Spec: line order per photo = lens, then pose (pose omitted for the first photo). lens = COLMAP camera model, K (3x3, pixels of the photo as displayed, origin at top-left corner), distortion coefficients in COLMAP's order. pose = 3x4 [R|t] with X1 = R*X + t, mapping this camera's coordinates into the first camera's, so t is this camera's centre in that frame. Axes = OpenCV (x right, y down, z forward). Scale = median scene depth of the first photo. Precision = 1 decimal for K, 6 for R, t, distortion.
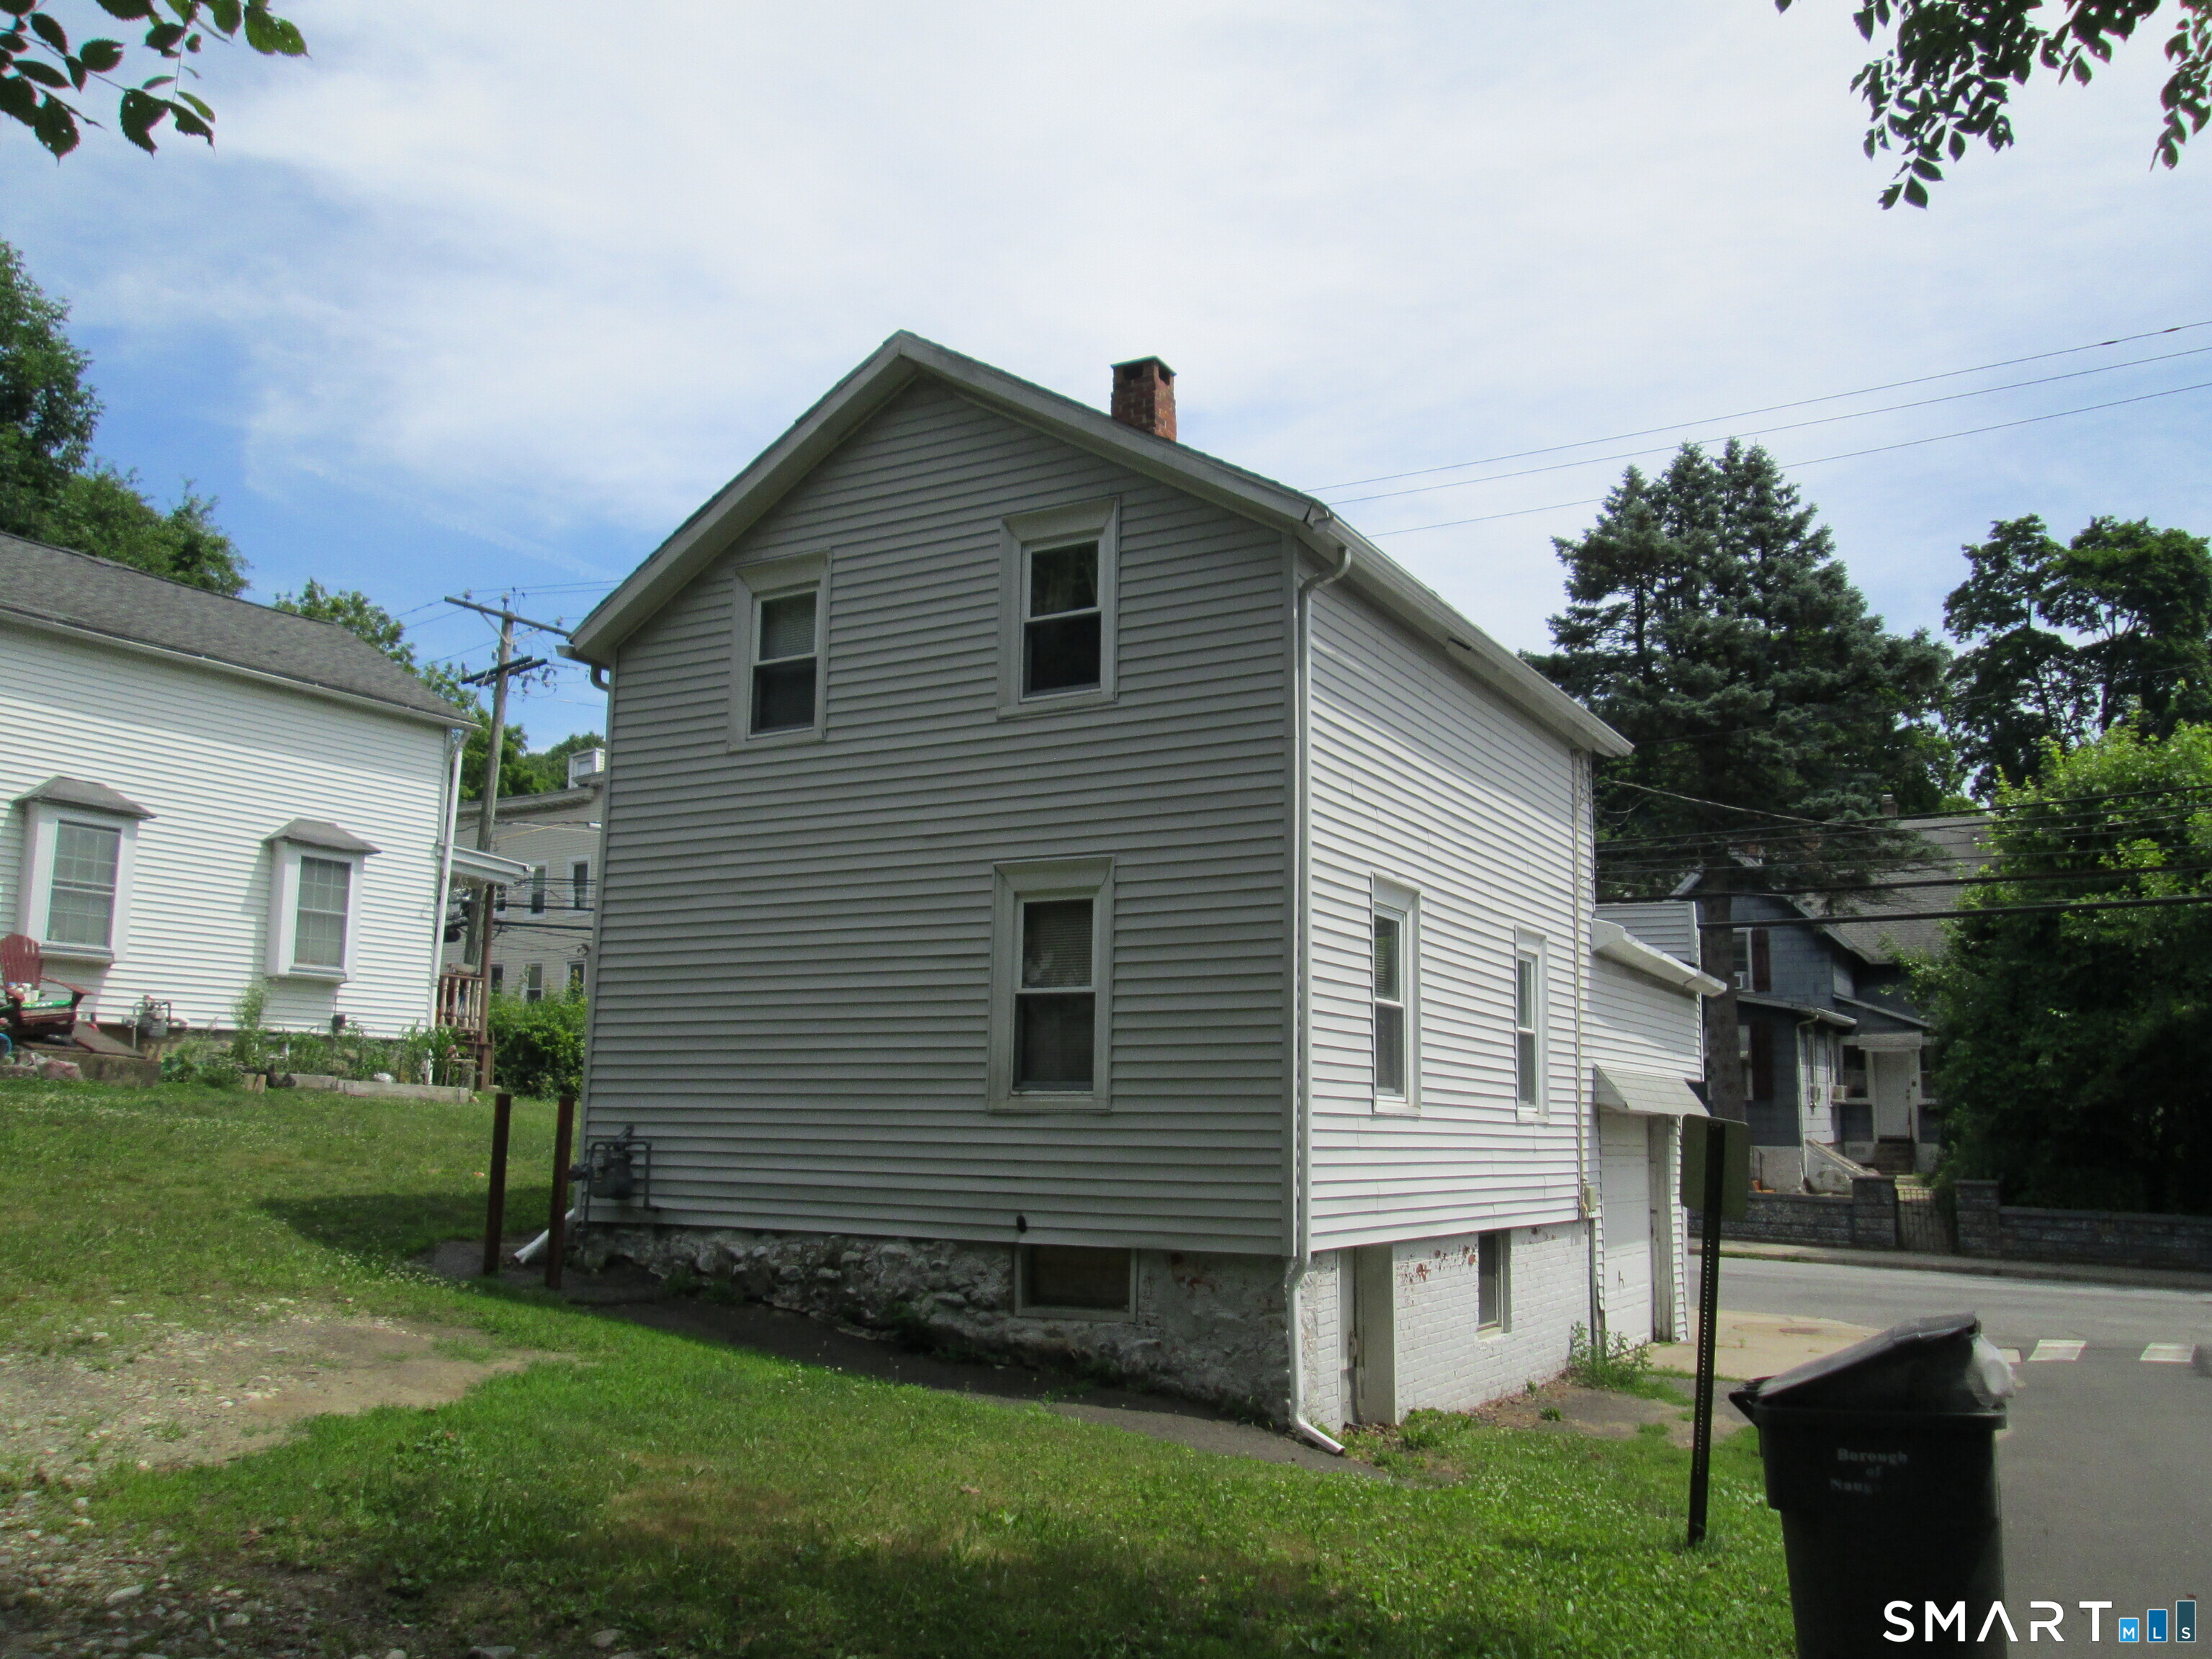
lens RADIAL K [[1811.8, 0, 1106.0], [0, 1811.8, 829.5], [0, 0, 1]] dist [-0.057625, 0.058342]
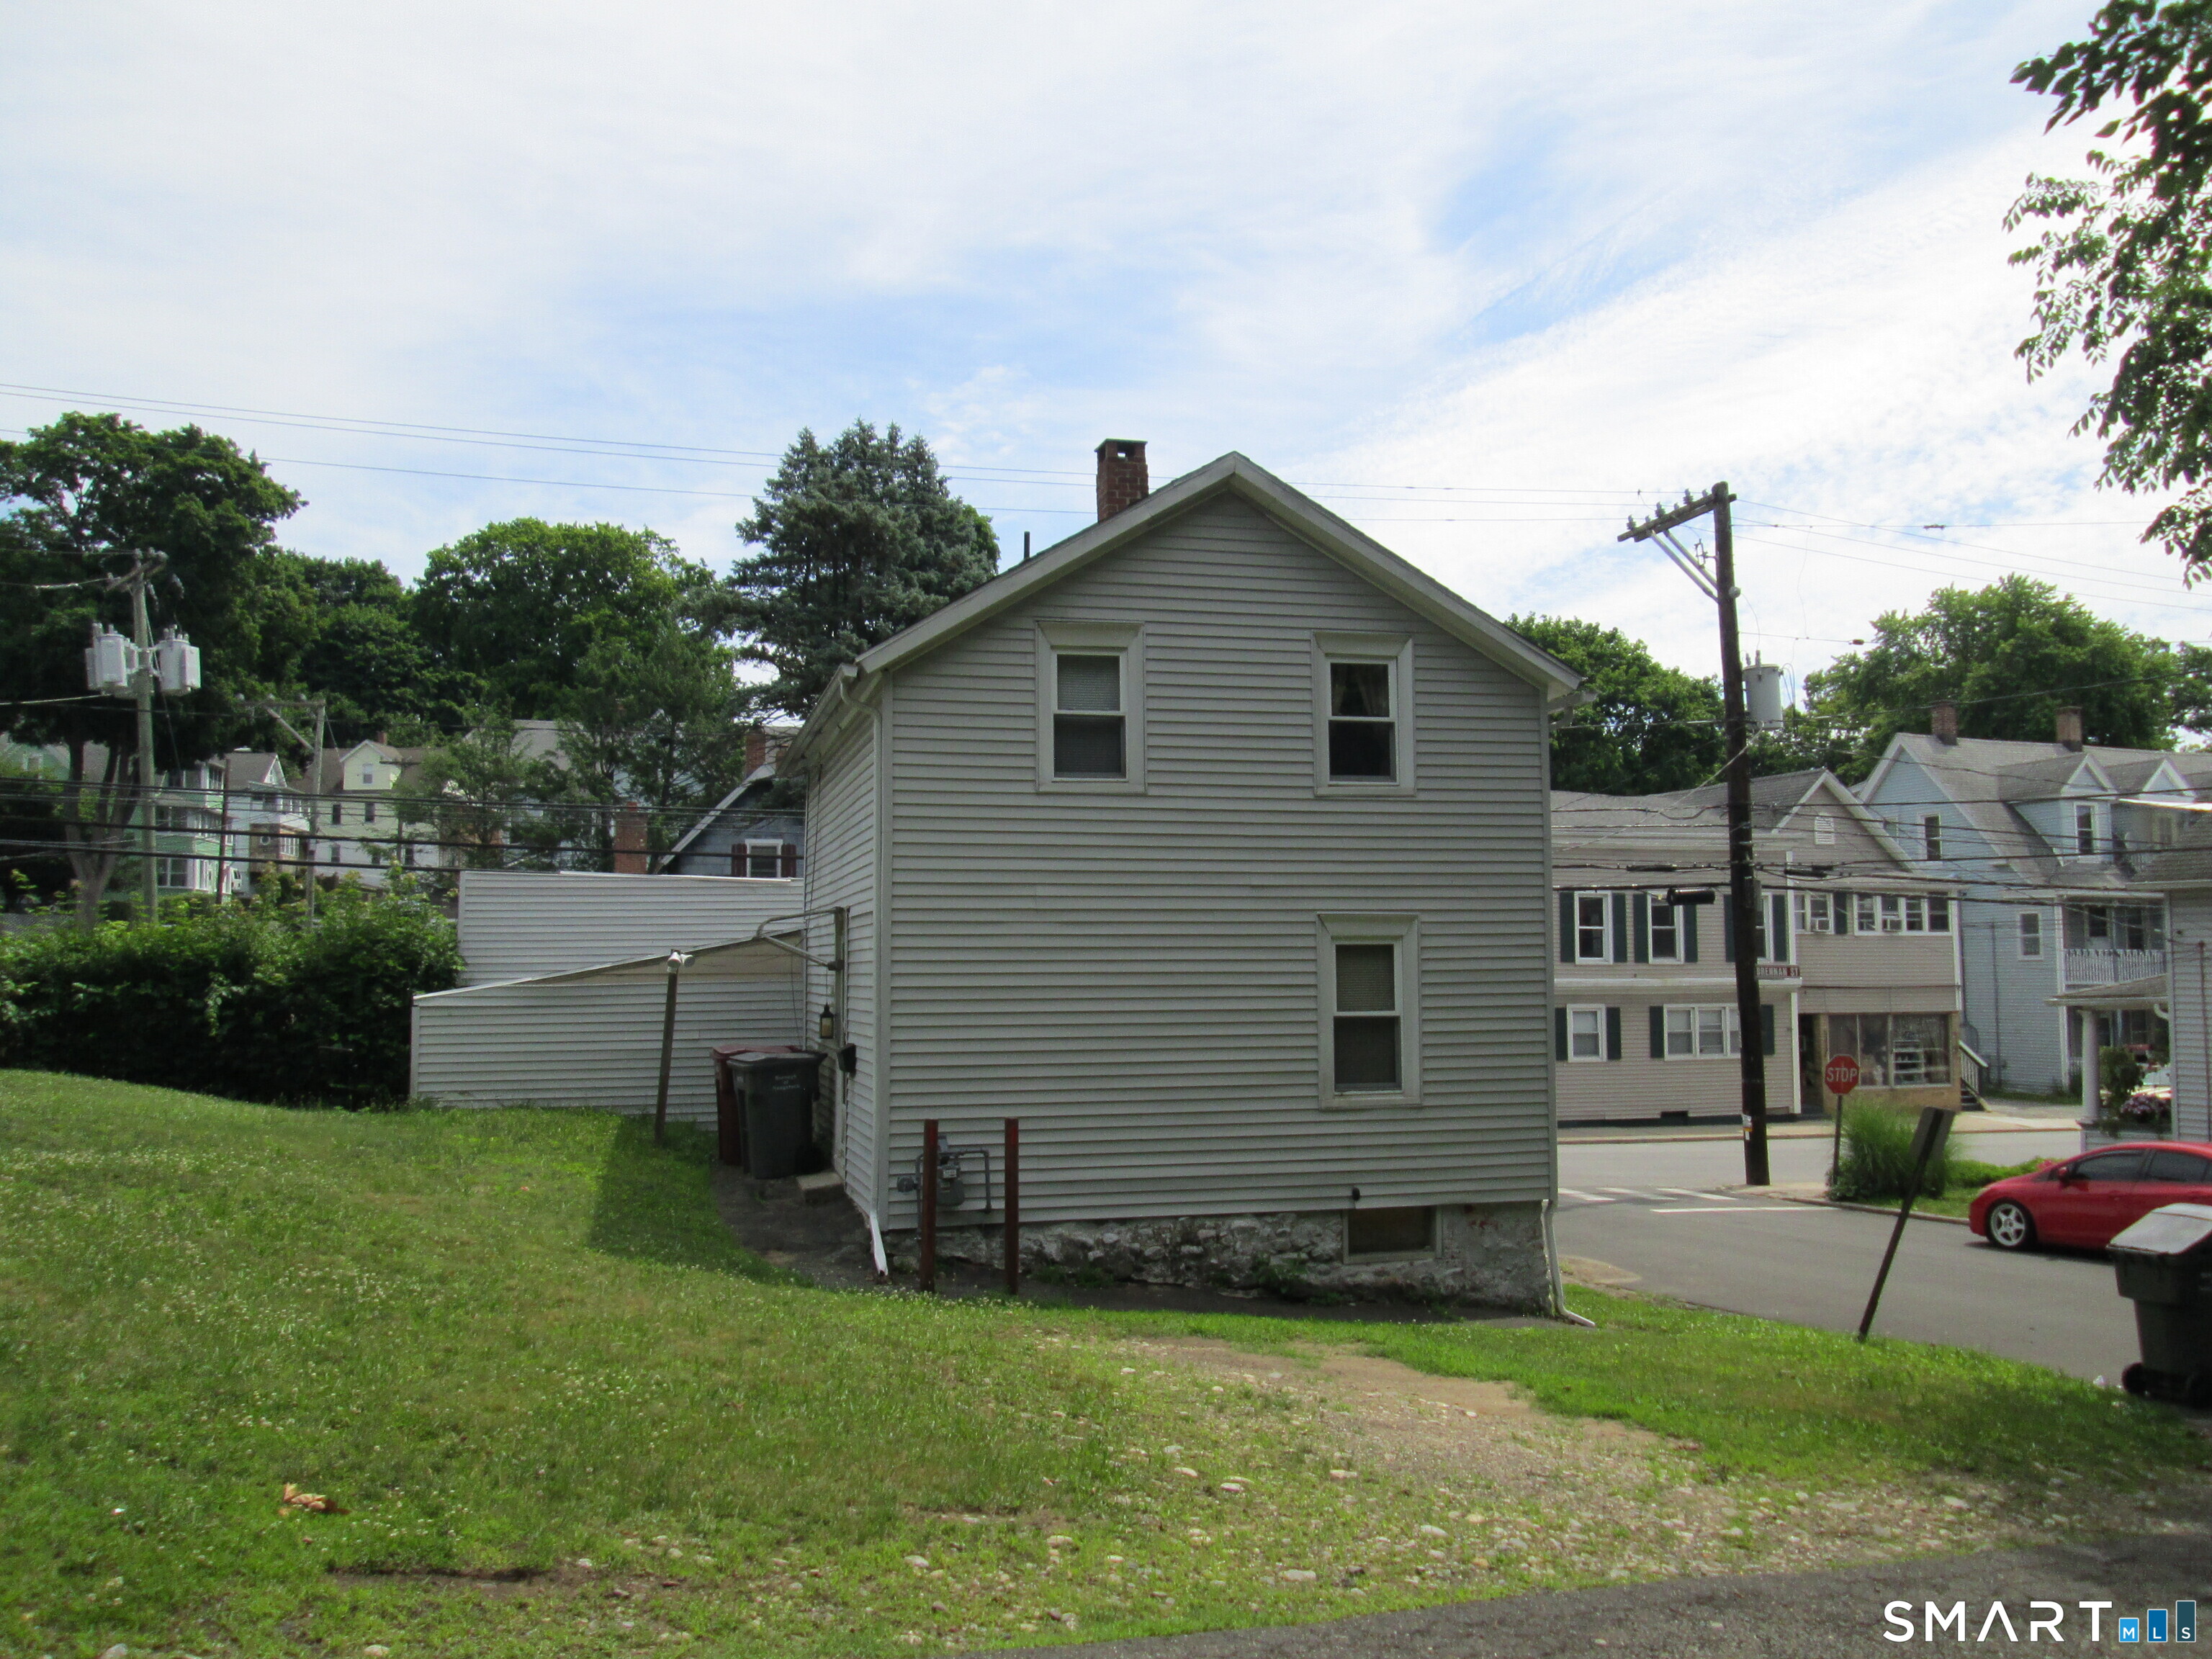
lens RADIAL K [[1811.8, 0, 1106.0], [0, 1811.8, 829.5], [0, 0, 1]] dist [-0.057625, 0.058342]
pose [[0.723455, 0.040898, 0.689159, -1.054446], [-0.096672, 0.994410, 0.042470, -0.079463], [-0.683569, -0.097347, 0.723365, 0.197979]]
